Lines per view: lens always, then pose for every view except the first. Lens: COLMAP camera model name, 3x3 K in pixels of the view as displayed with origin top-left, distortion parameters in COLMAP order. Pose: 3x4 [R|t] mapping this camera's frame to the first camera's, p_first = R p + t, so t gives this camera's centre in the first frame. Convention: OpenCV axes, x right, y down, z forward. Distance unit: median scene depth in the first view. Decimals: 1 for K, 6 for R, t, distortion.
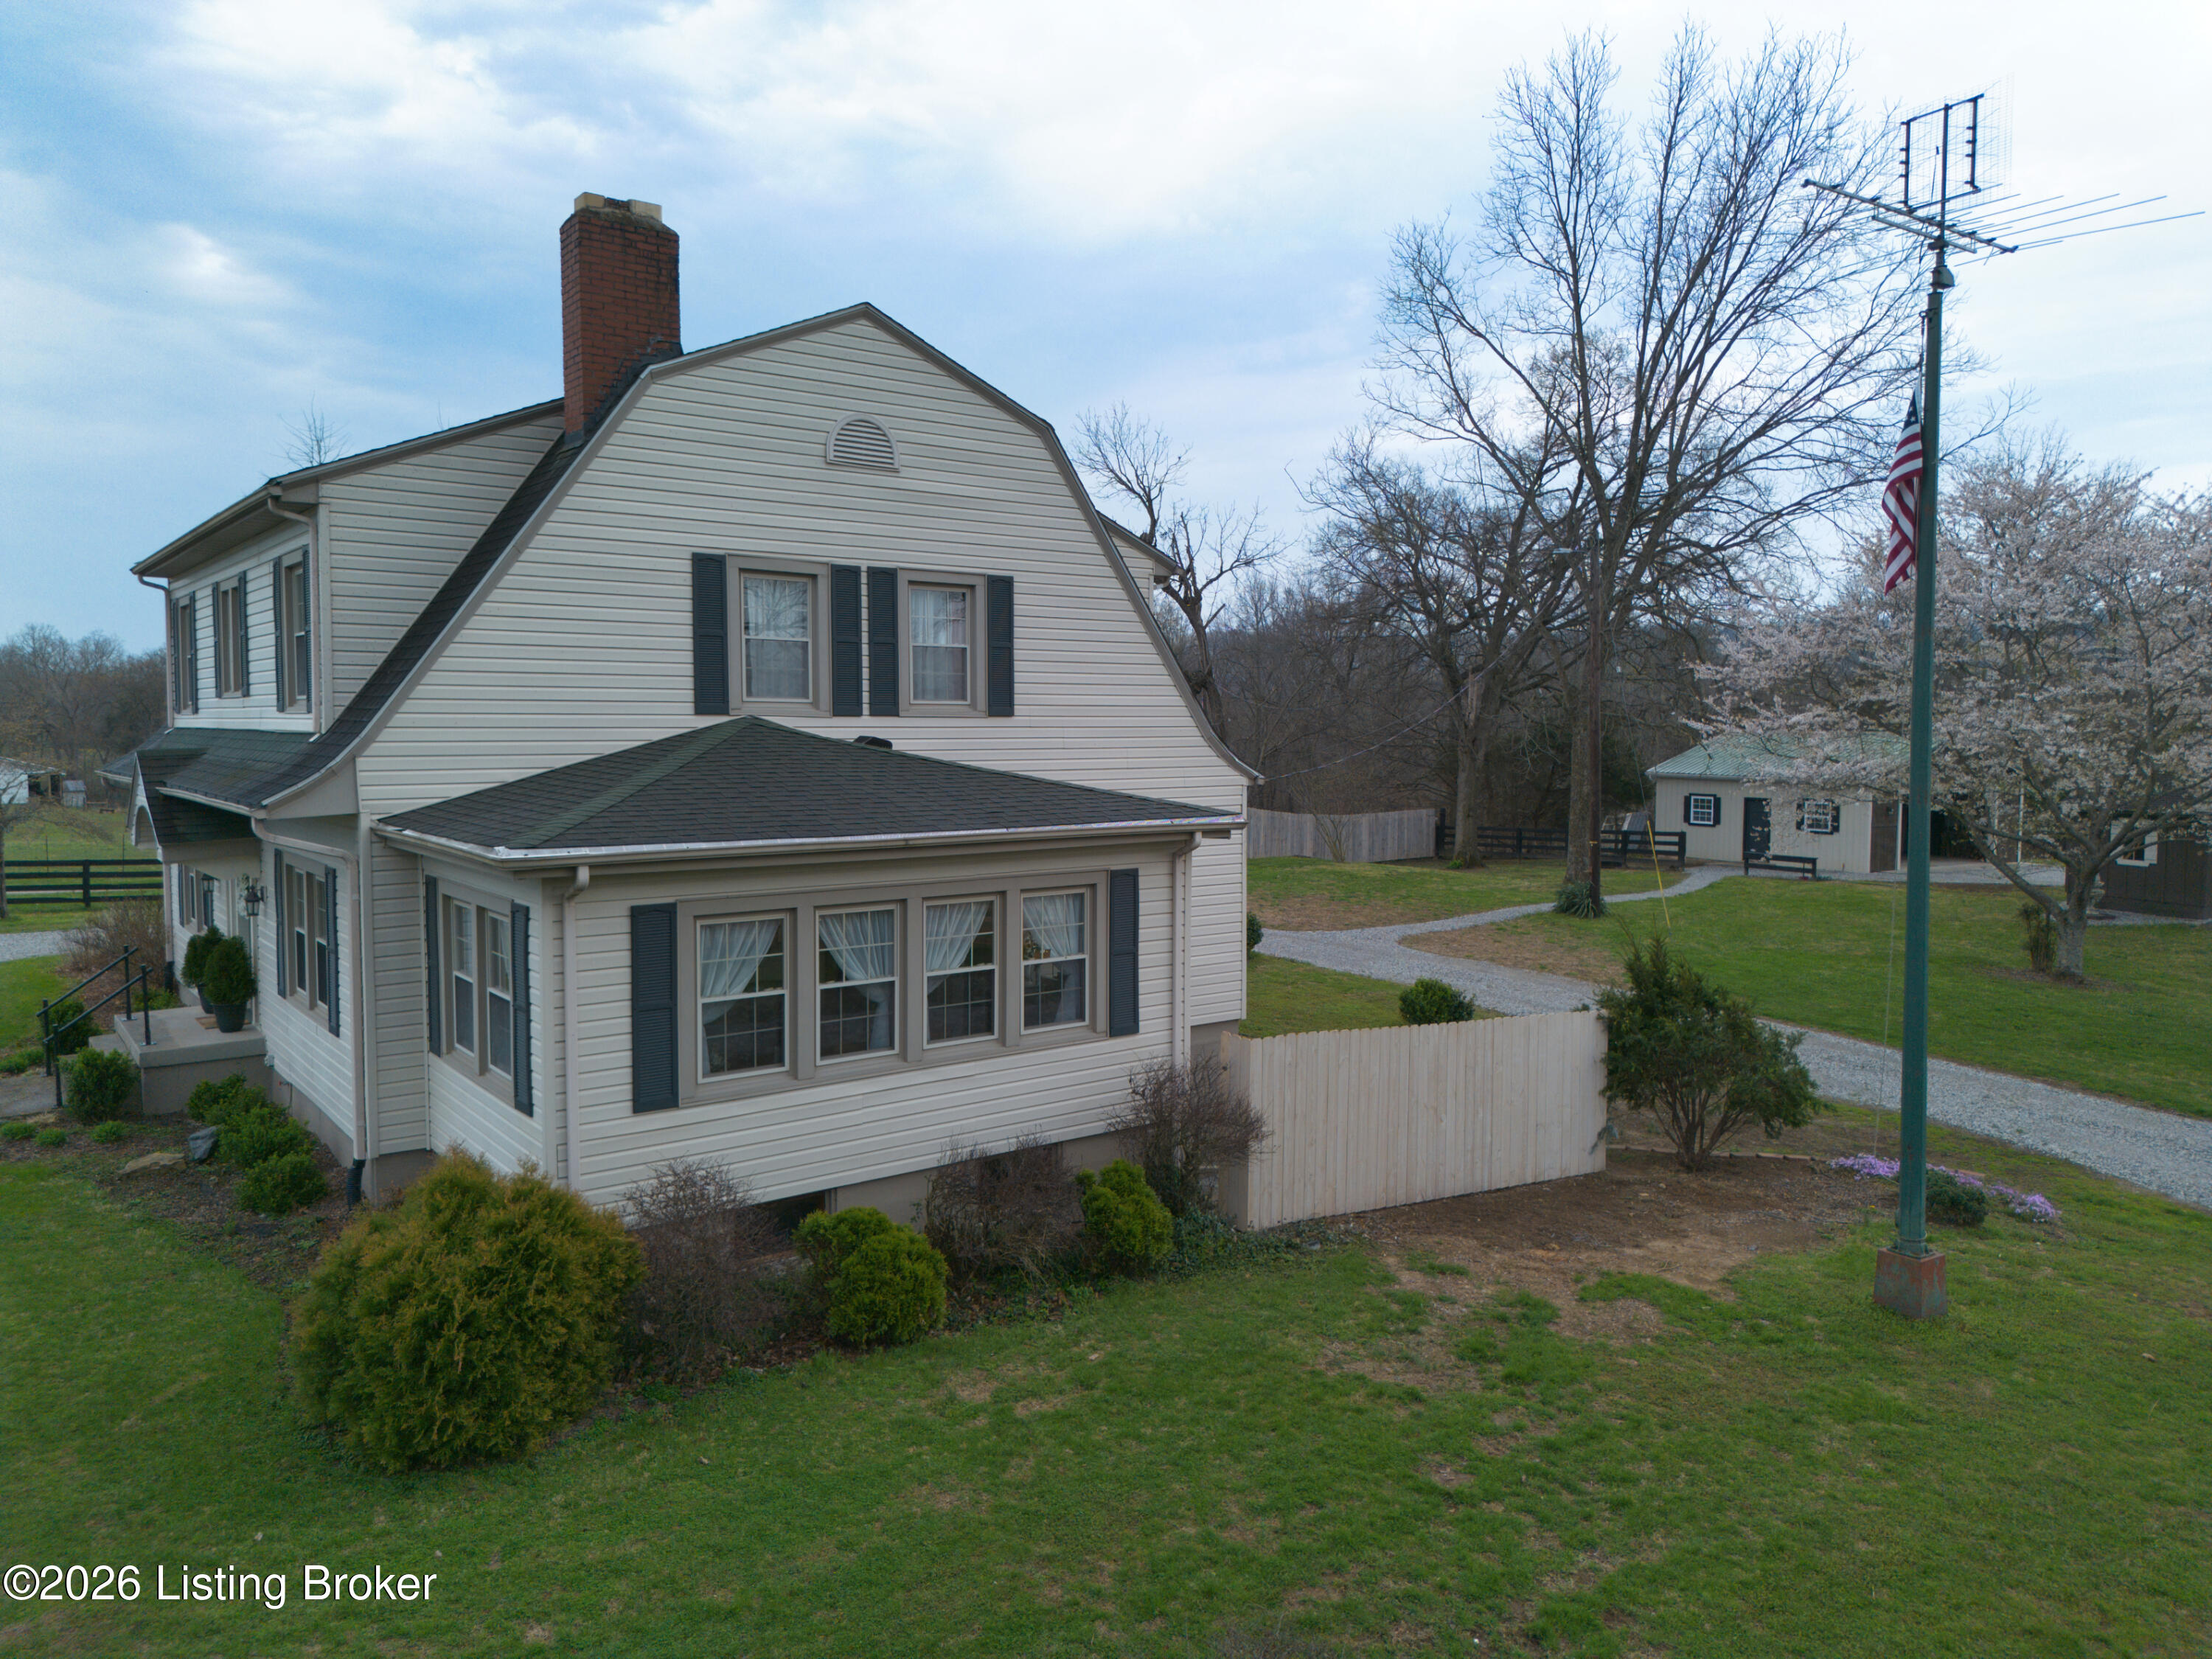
lens RADIAL K [[1559.5, 0, 1108.8], [0, 1559.5, 828.1], [0, 0, 1]] dist [0.044781, -0.035222]
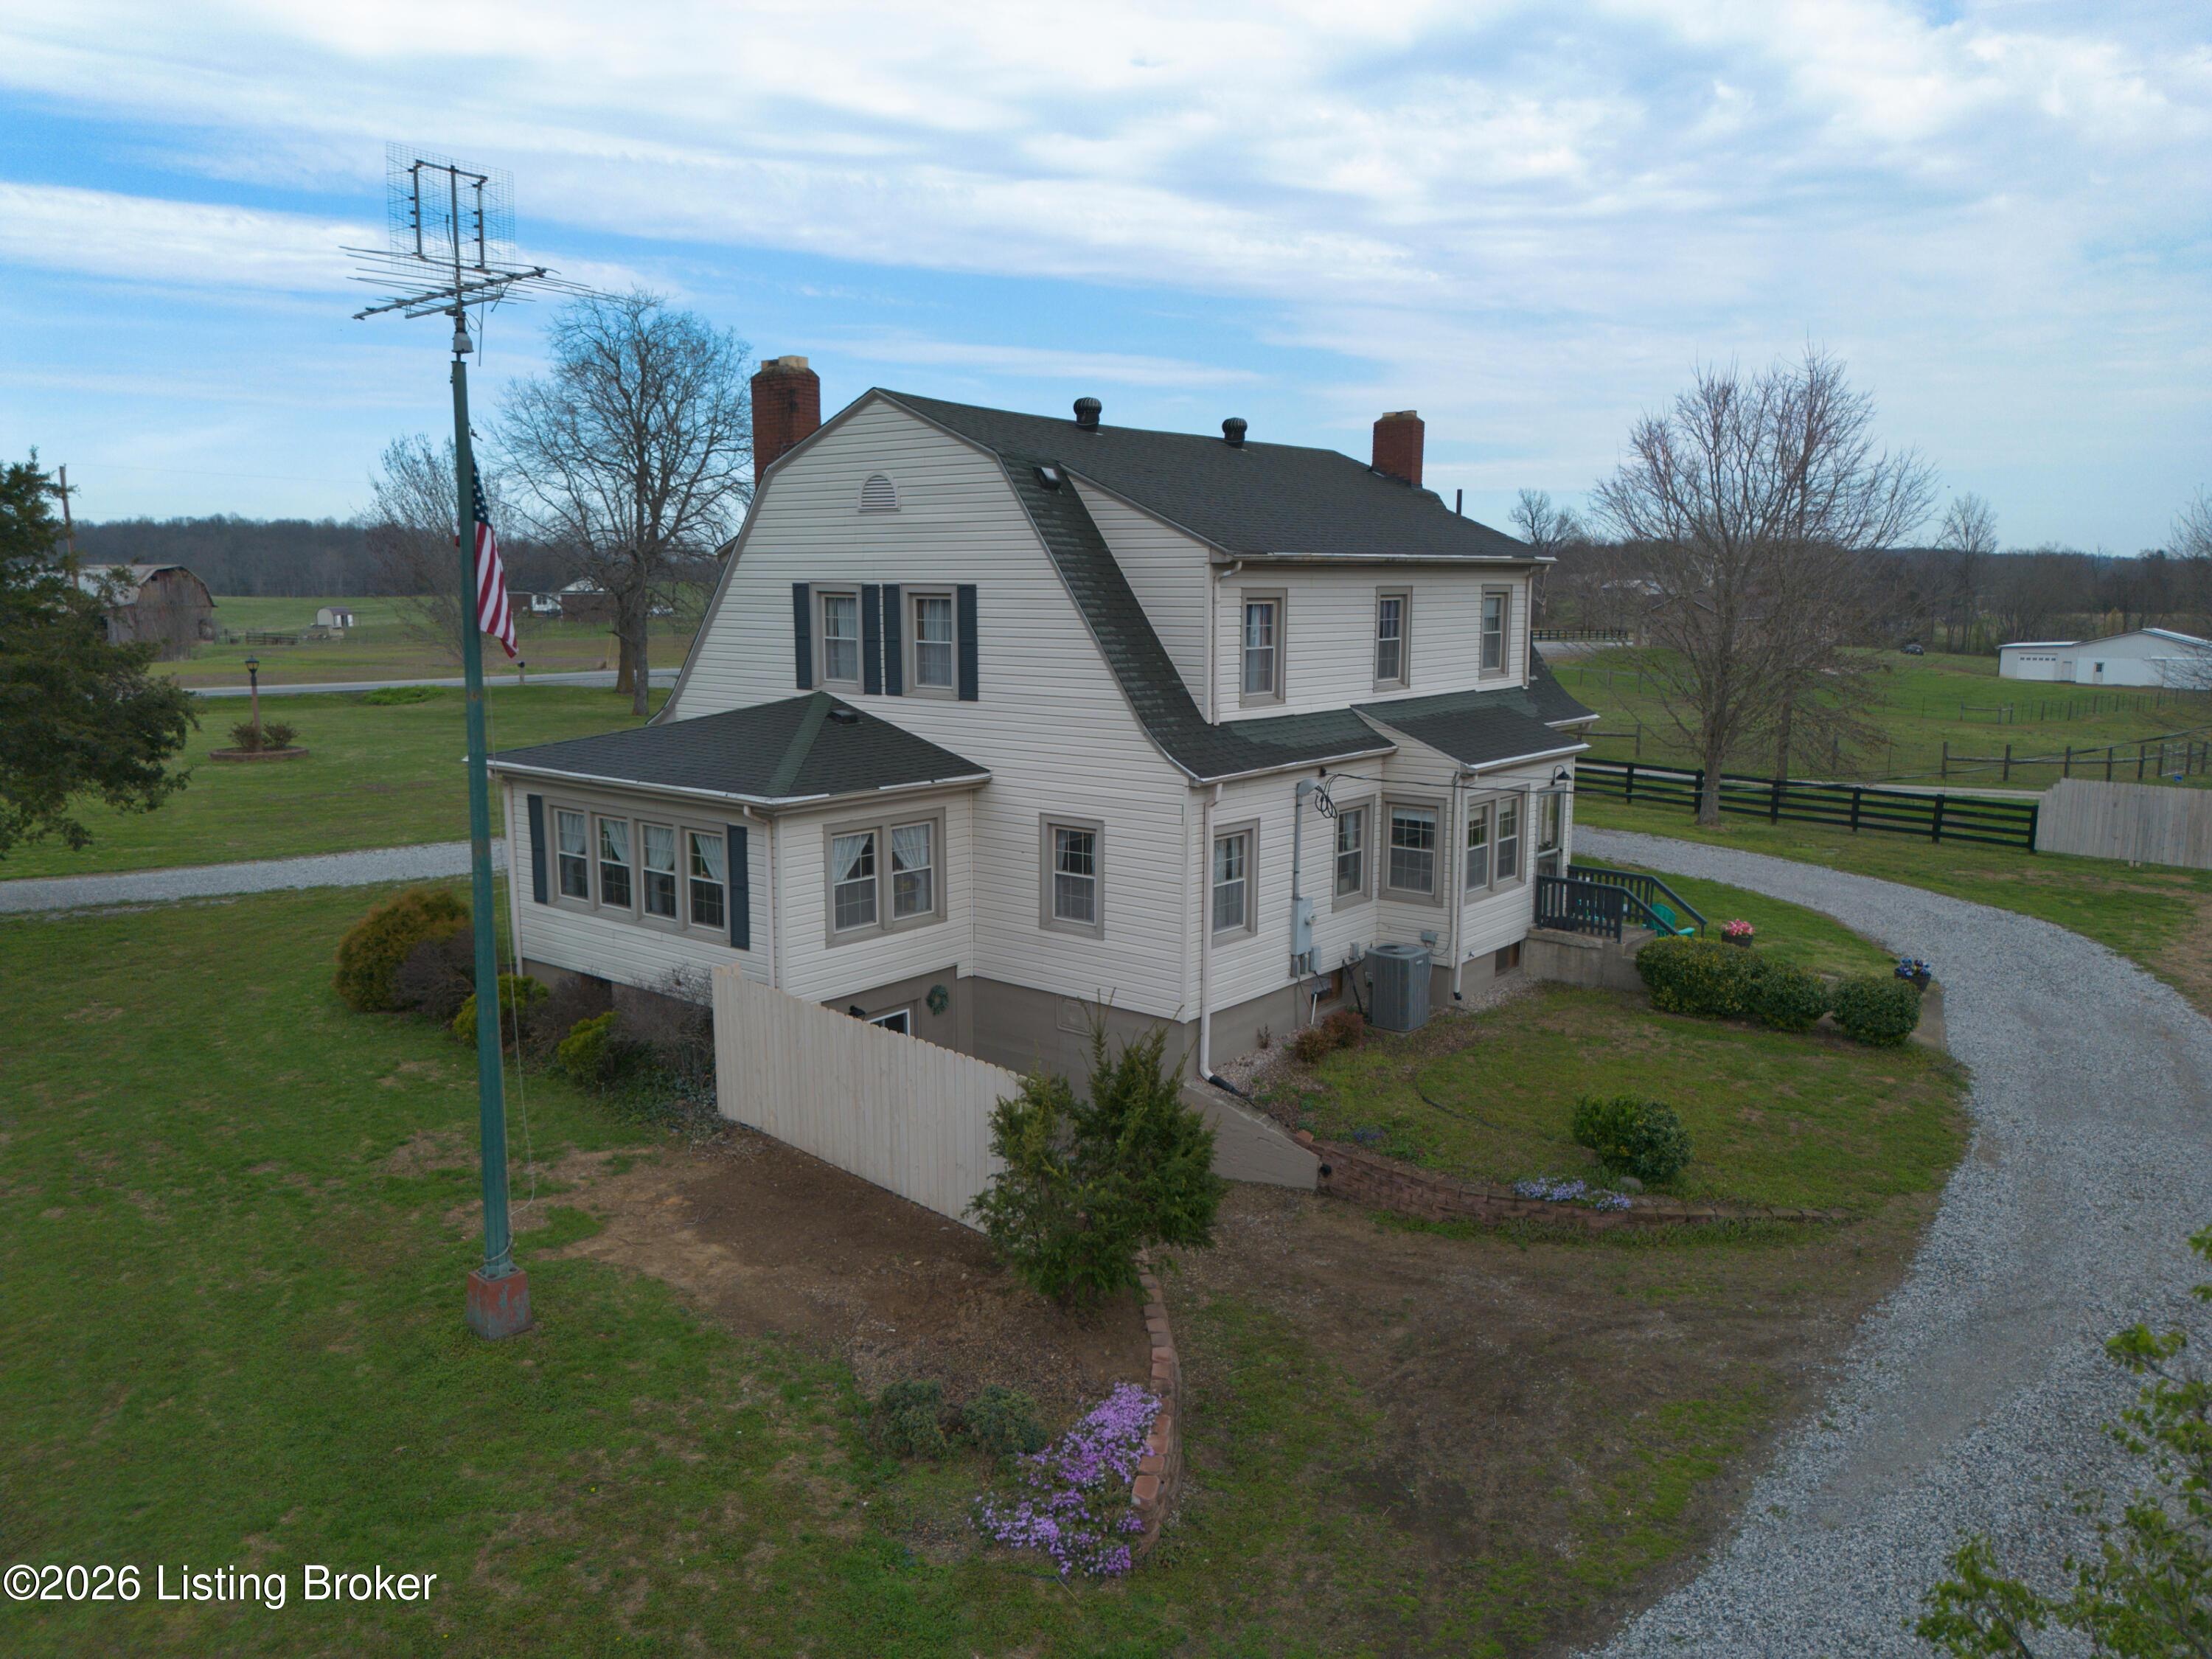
lens RADIAL K [[1555.1, 0, 1106.0], [0, 1555.1, 829.5], [0, 0, 1]] dist [0.052802, -0.038297]
pose [[0.229732, 0.150443, -0.961556, 1.412960], [-0.067901, 0.988051, 0.138366, -0.182941], [0.970883, 0.033504, 0.237202, 1.016472]]
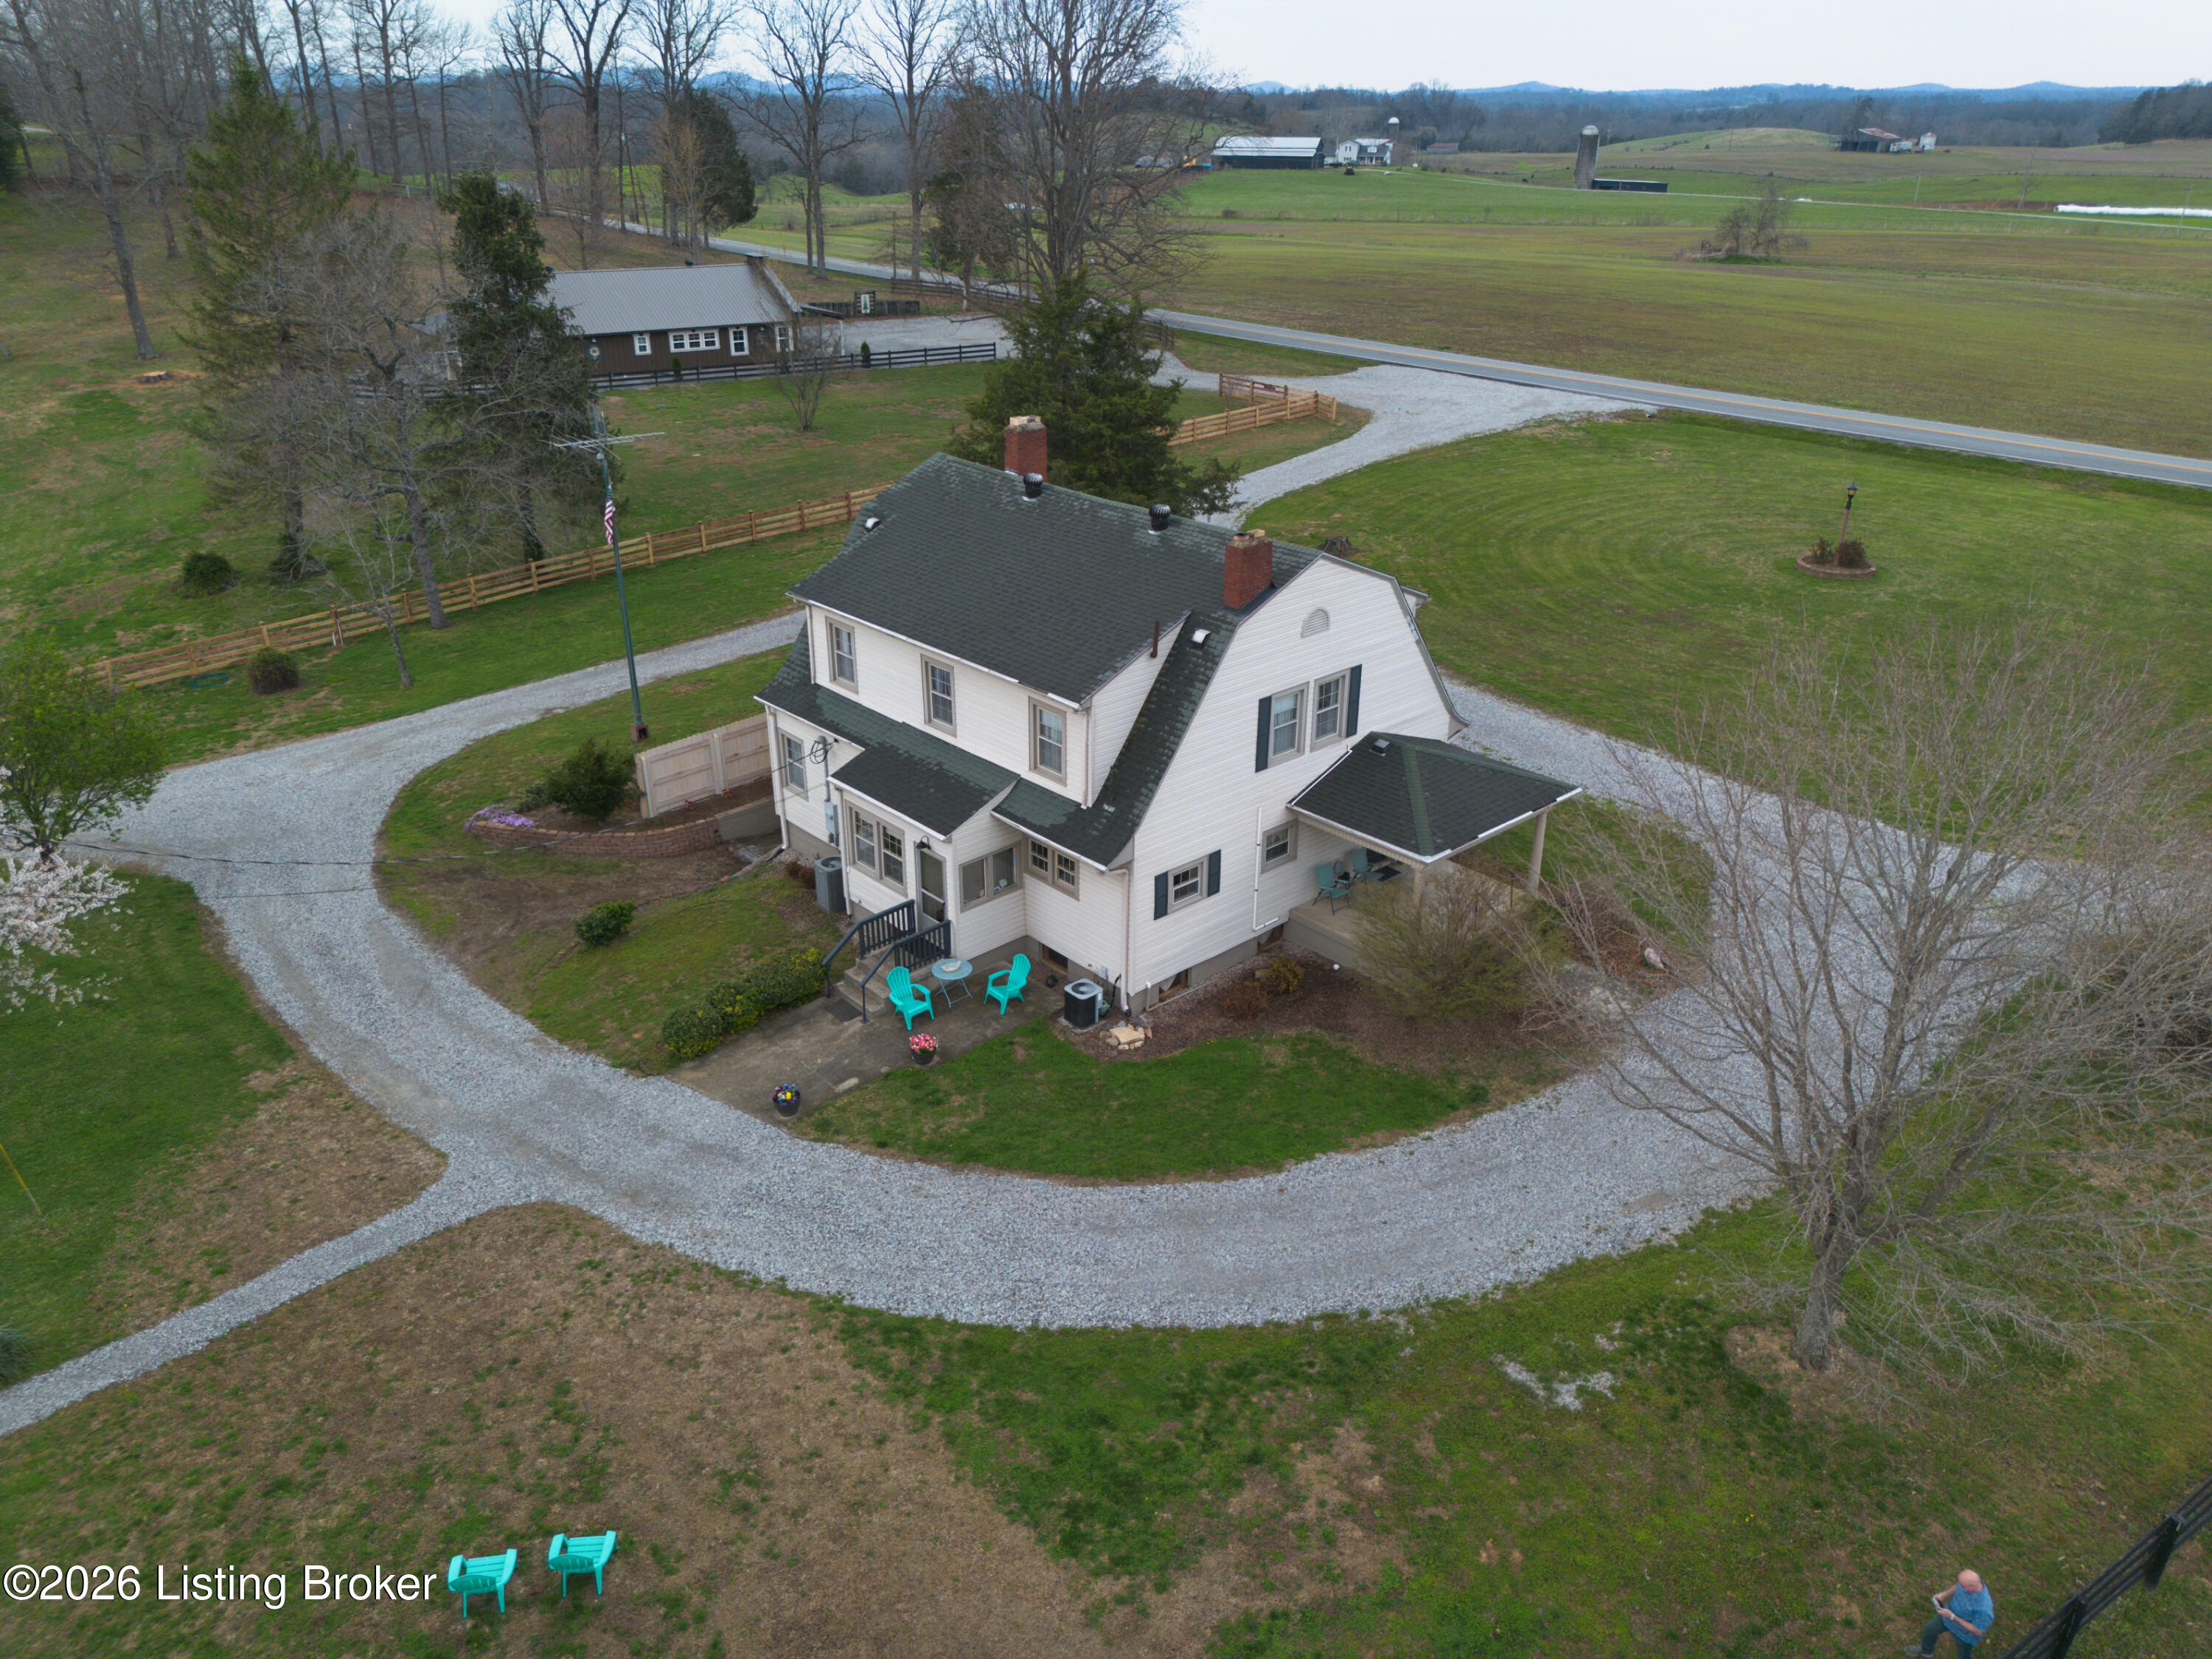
lens RADIAL K [[1555.1, 0, 1106.0], [0, 1555.1, 829.5], [0, 0, 1]] dist [0.052802, -0.038297]
pose [[-0.995865, 0.028440, -0.086279, -0.213563], [-0.016680, 0.876344, 0.481396, -1.118118], [0.089301, 0.480845, -0.872246, 3.849700]]
